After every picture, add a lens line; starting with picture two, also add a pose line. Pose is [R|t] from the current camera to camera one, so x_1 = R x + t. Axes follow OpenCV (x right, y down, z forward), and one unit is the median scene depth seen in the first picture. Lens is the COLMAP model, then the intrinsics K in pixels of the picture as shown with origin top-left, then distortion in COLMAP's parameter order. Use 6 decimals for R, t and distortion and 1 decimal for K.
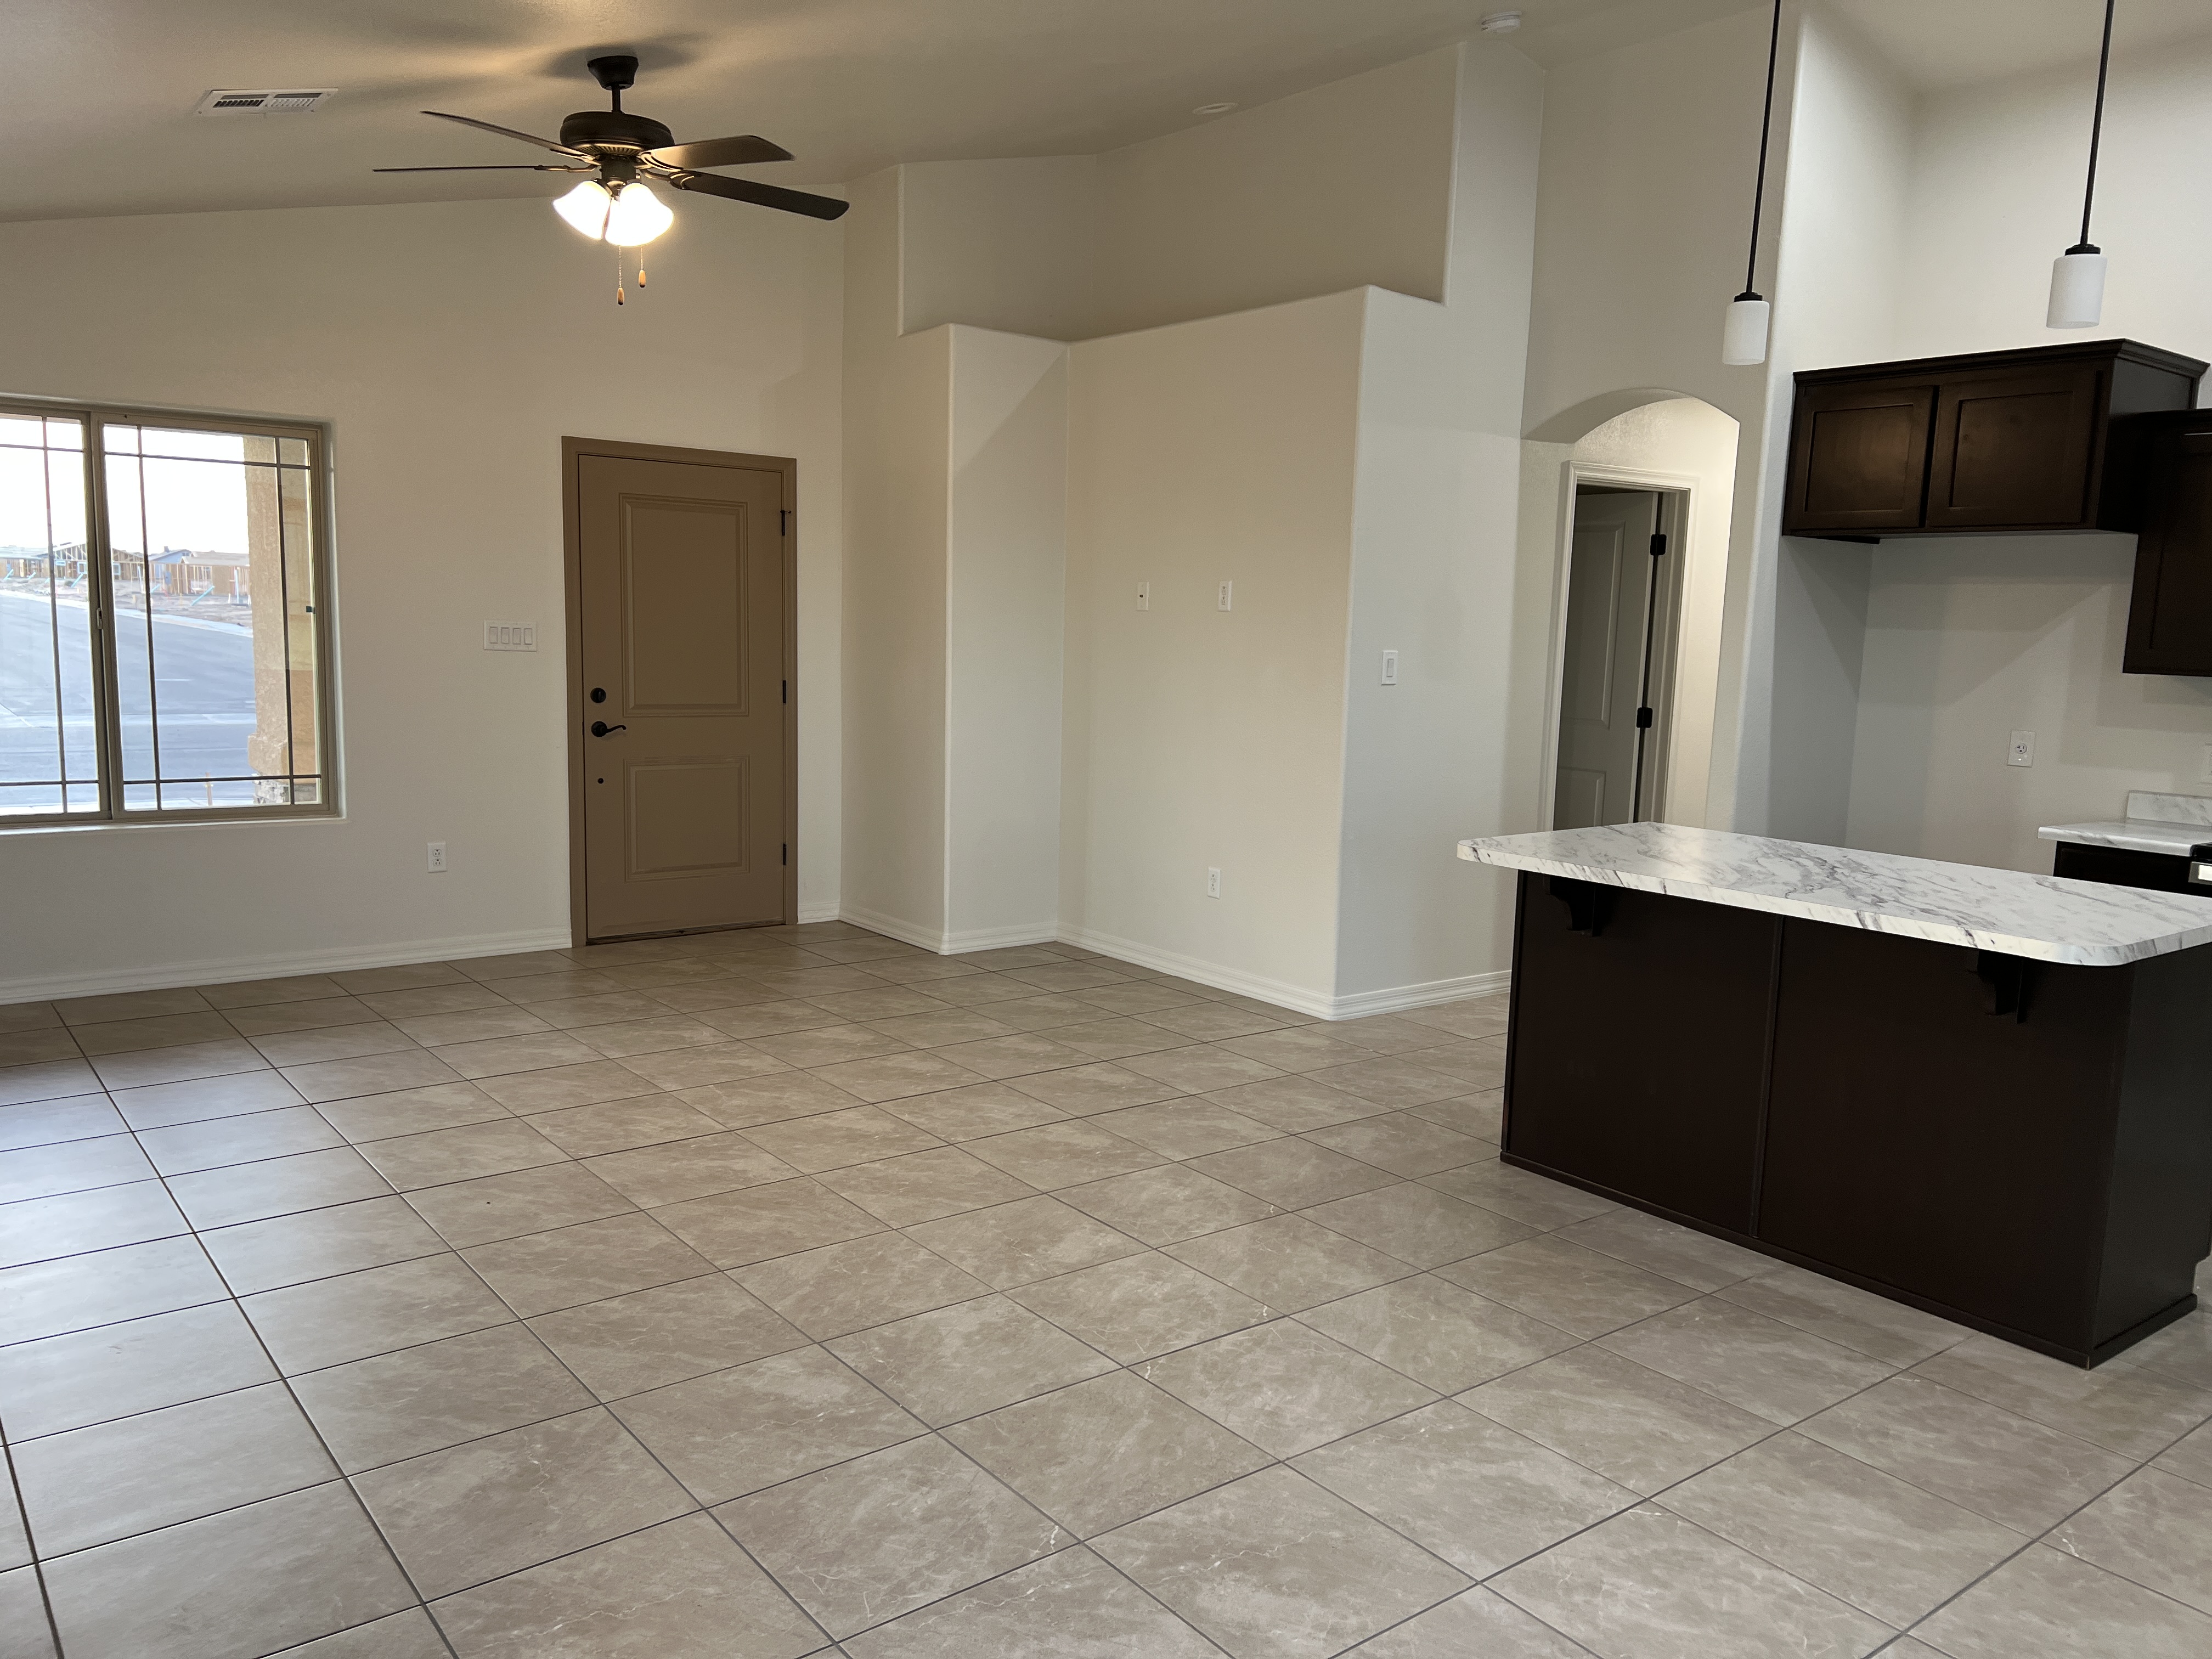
lens RADIAL K [[1672.5, 0, 1100.0], [0, 1672.5, 843.1], [0, 0, 1]] dist [0.047329, -0.062630]
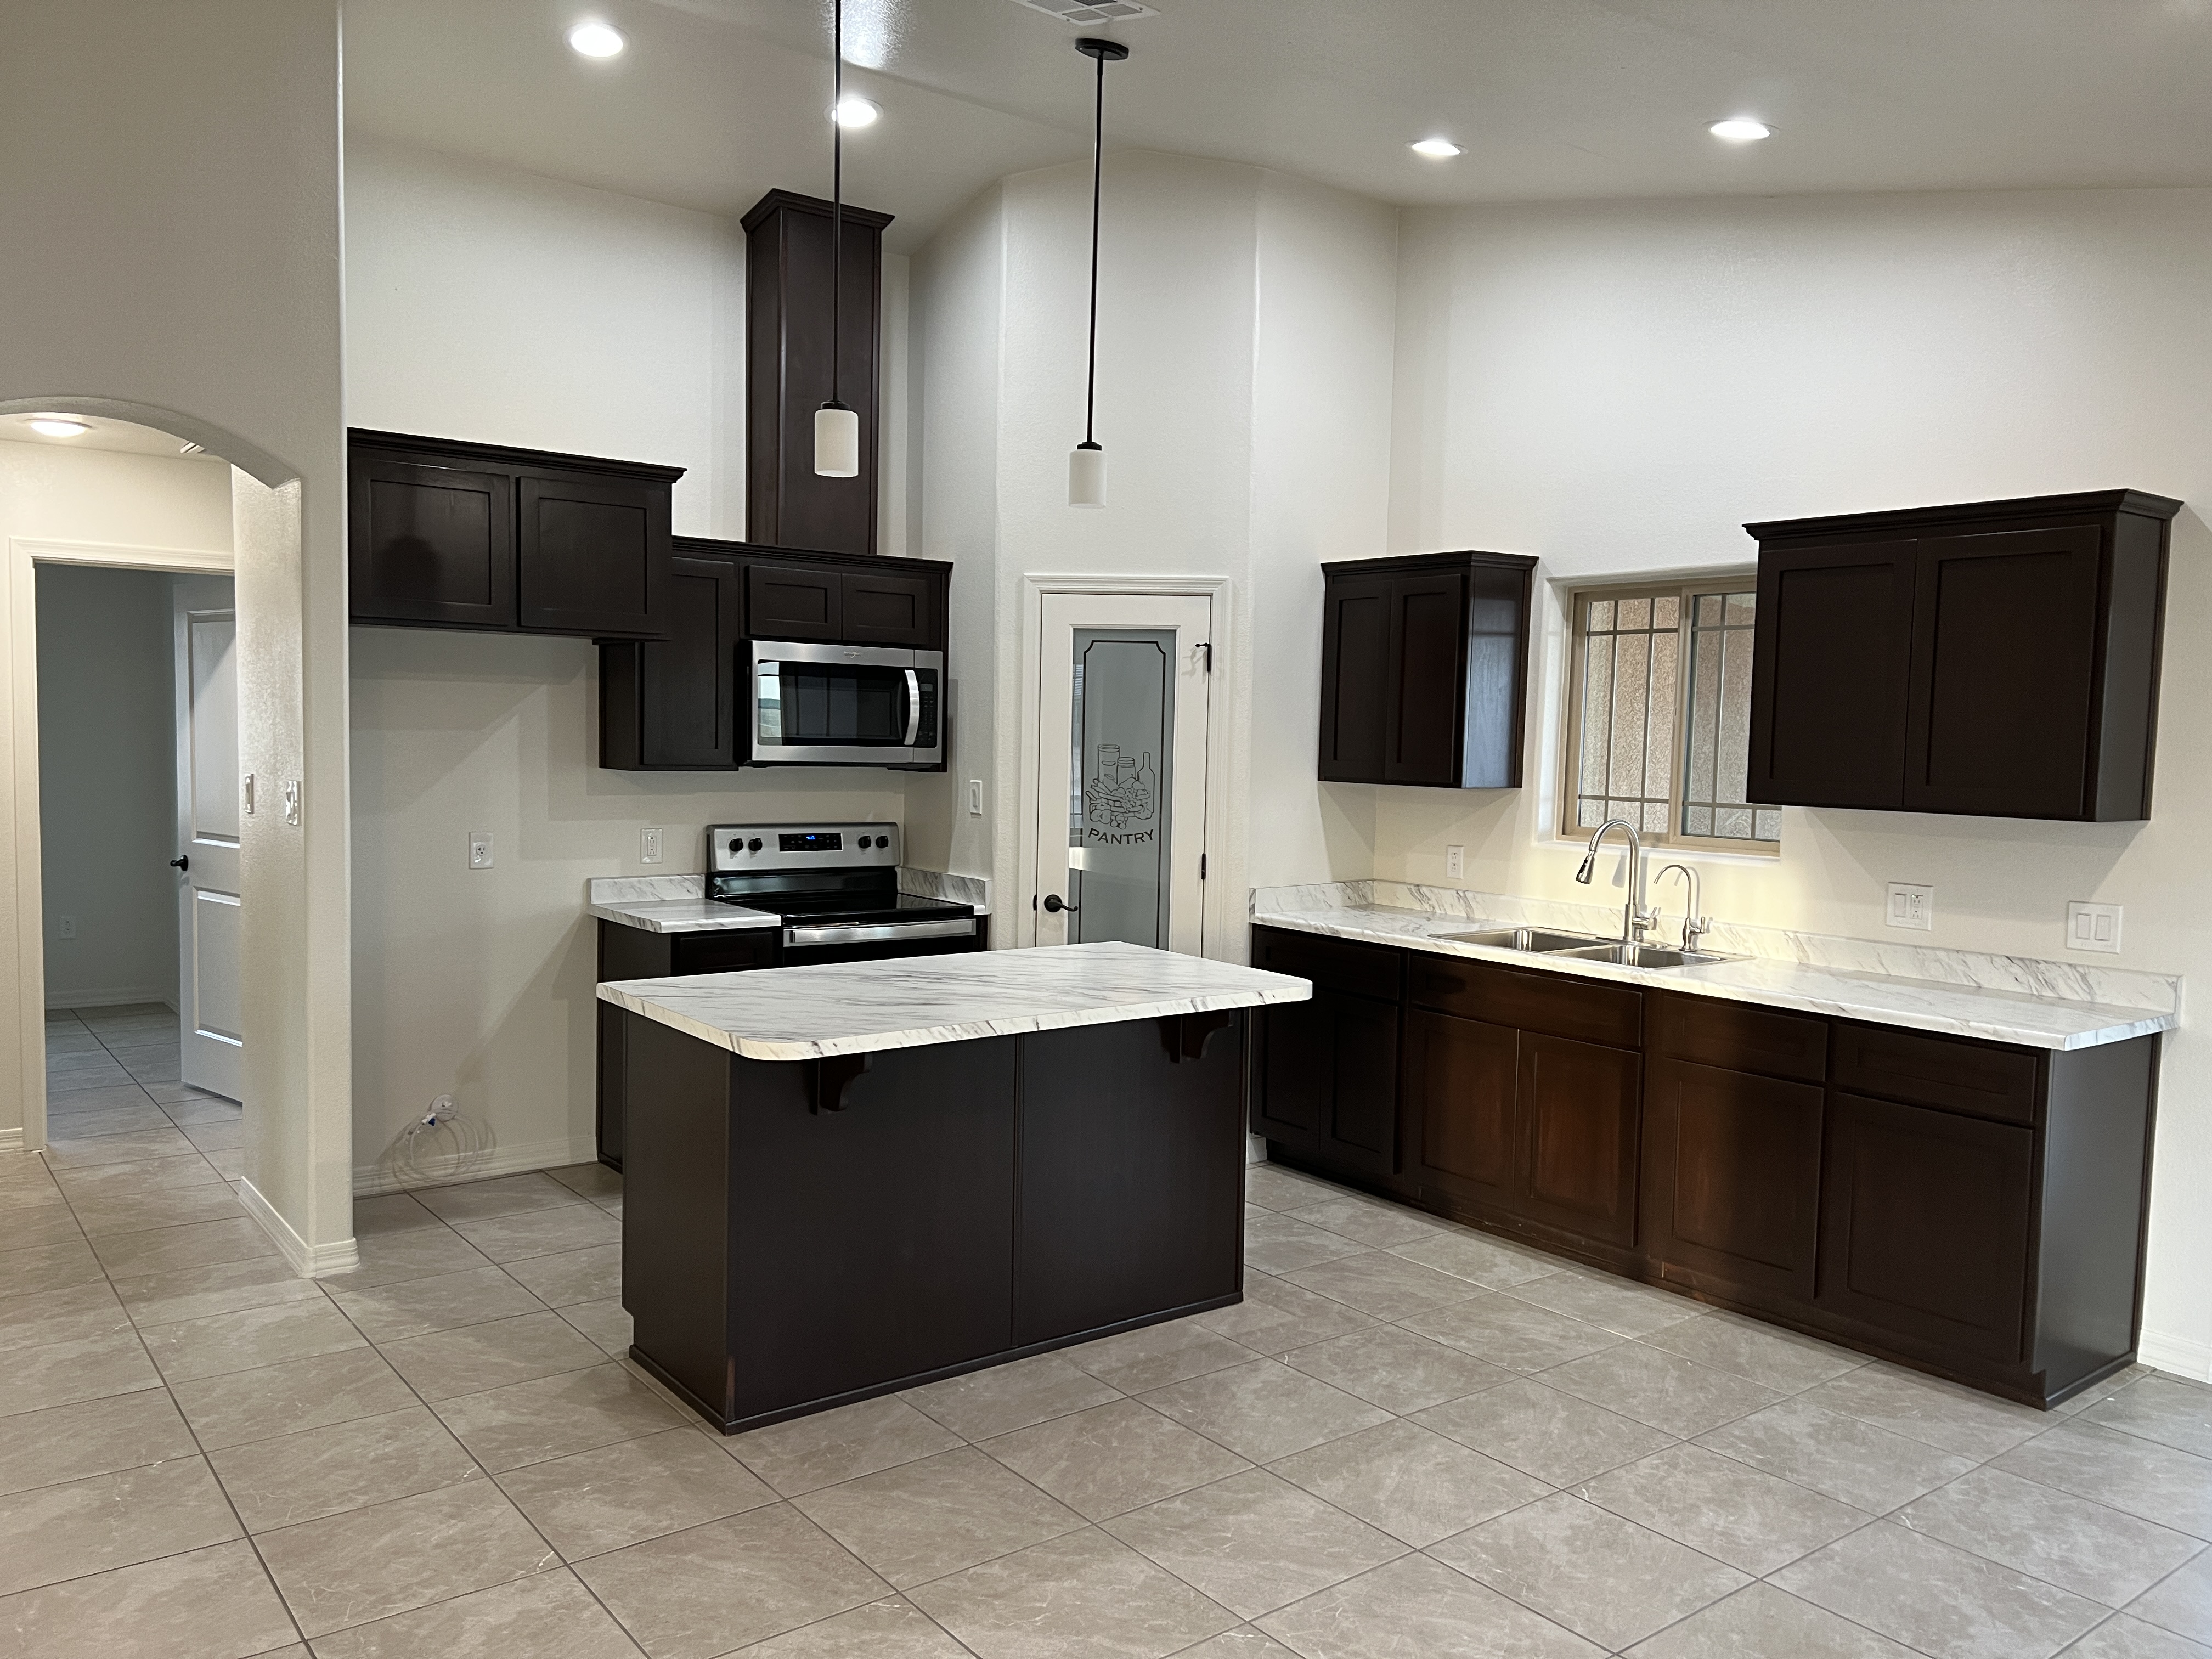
lens RADIAL K [[1672.5, 0, 1098.3], [0, 1672.5, 822.0], [0, 0, 1]] dist [0.047329, -0.062630]
pose [[0.003729, -0.093199, 0.995640, -0.618119], [0.121949, 0.988259, 0.092052, -0.174848], [-0.992529, 0.121074, 0.015051, 0.928705]]
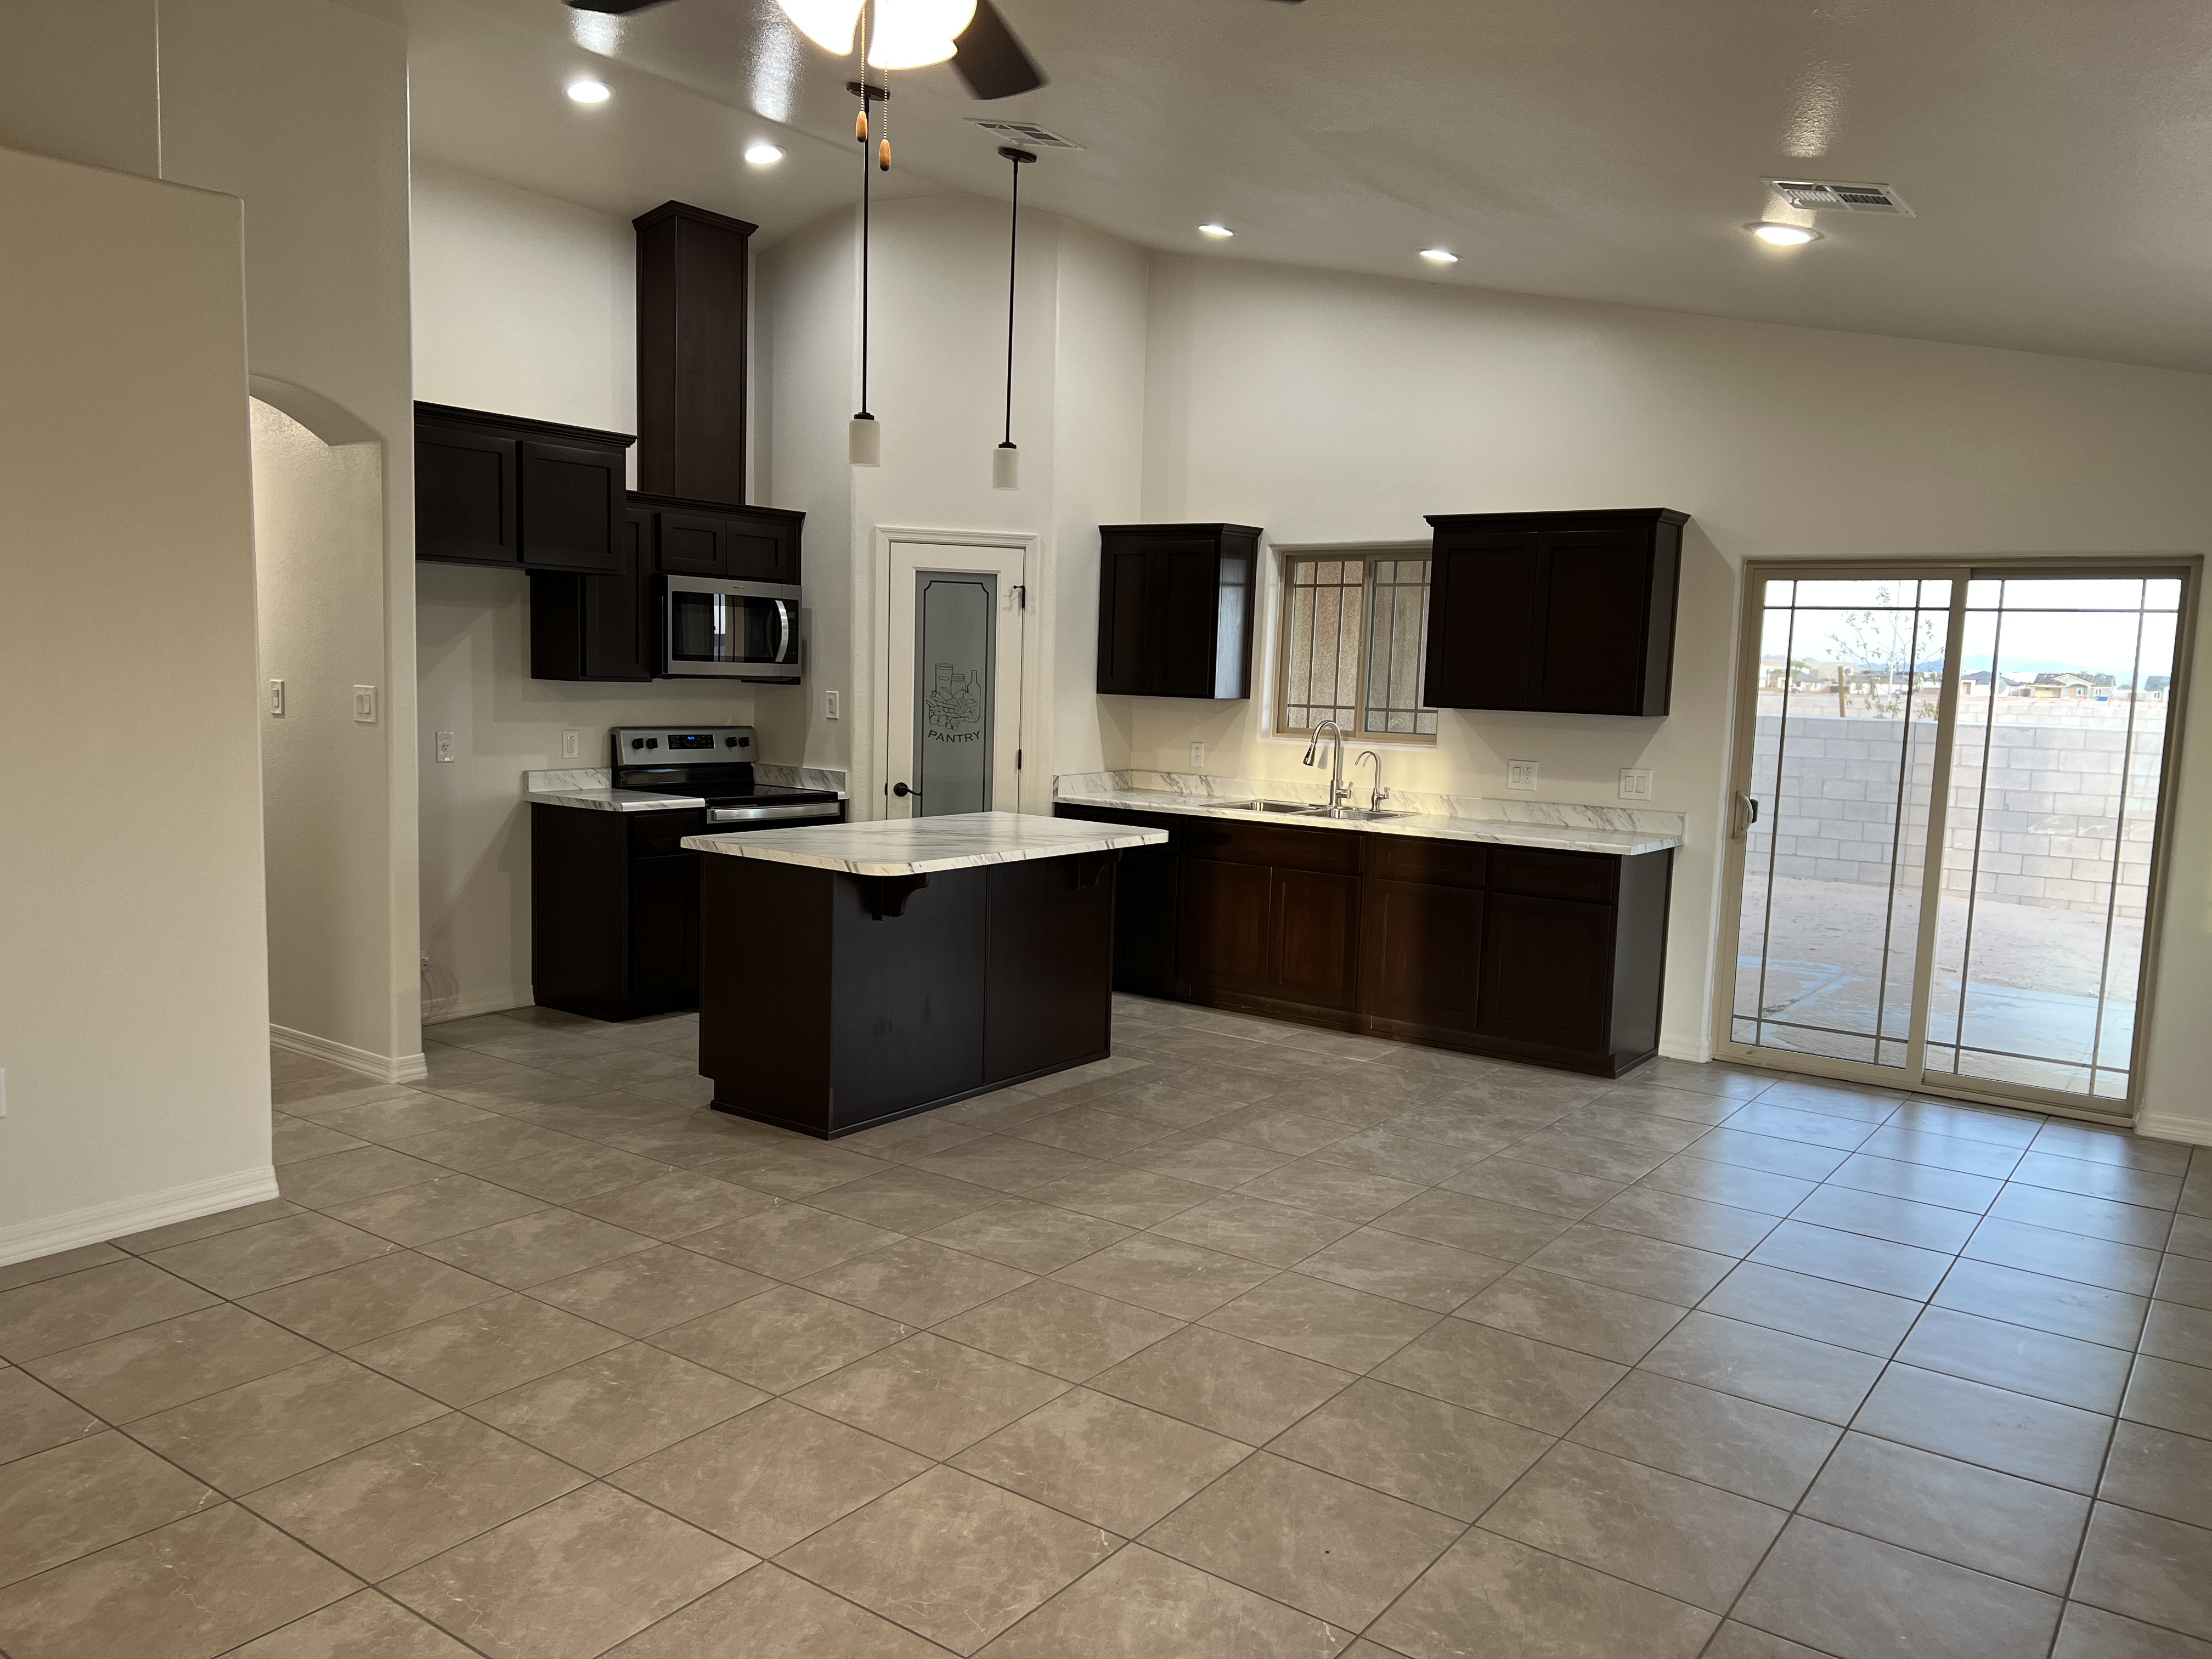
lens RADIAL K [[1672.5, 0, 1094.3], [0, 1672.5, 828.5], [0, 0, 1]] dist [0.047329, -0.062630]
pose [[-0.278455, -0.139797, 0.950221, -1.025369], [0.096294, 0.980302, 0.172440, -0.234414], [-0.955610, 0.139517, -0.259509, 1.301049]]
